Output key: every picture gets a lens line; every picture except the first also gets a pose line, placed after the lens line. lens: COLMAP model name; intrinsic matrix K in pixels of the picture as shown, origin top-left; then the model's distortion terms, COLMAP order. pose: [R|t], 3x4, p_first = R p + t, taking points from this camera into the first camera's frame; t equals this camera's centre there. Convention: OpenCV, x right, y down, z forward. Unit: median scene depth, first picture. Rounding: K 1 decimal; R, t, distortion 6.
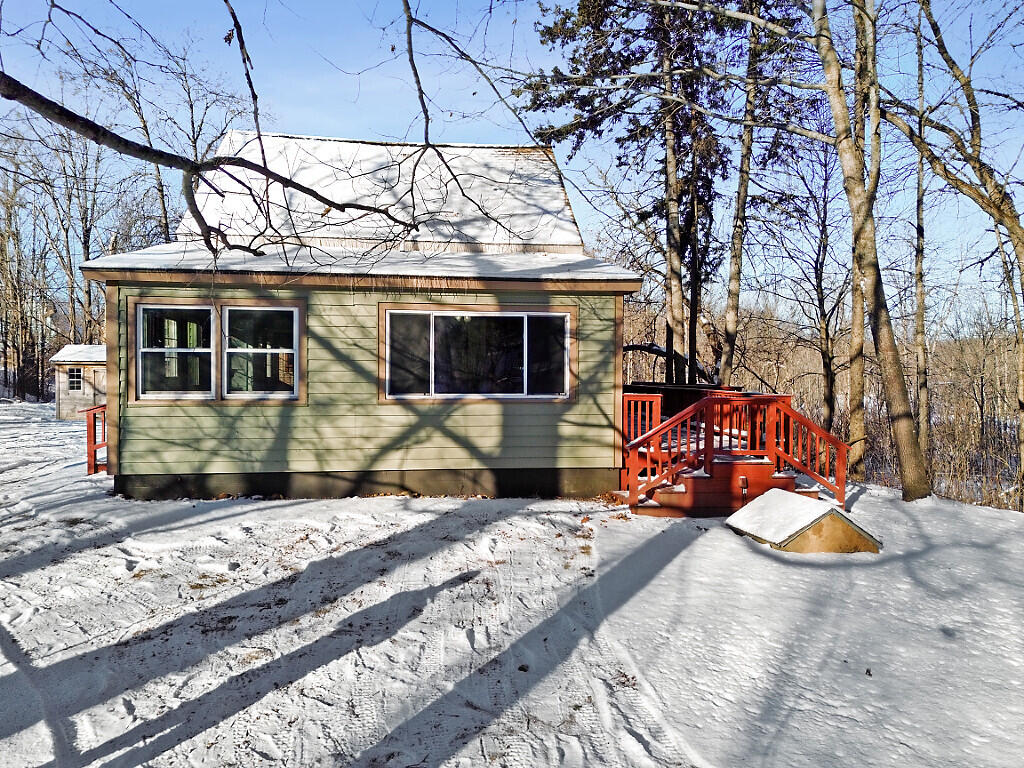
lens RADIAL K [[713.4, 0, 512.0], [0, 713.4, 384.0], [0, 0, 1]] dist [0.100322, -0.118687]
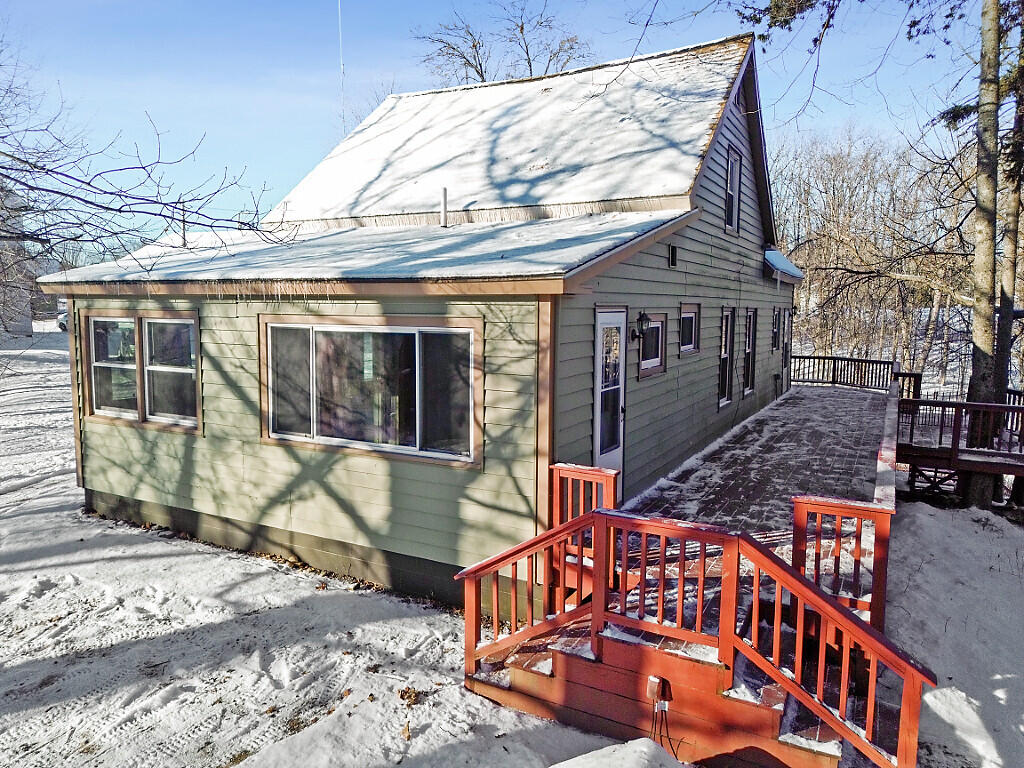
lens RADIAL K [[713.4, 0, 512.0], [0, 713.4, 384.0], [0, 0, 1]] dist [0.100322, -0.118687]
pose [[0.813522, 0.058109, -0.578623, 0.485509], [-0.039640, 0.998222, 0.044516, -0.082601], [0.580181, -0.013278, 0.814379, 0.514414]]
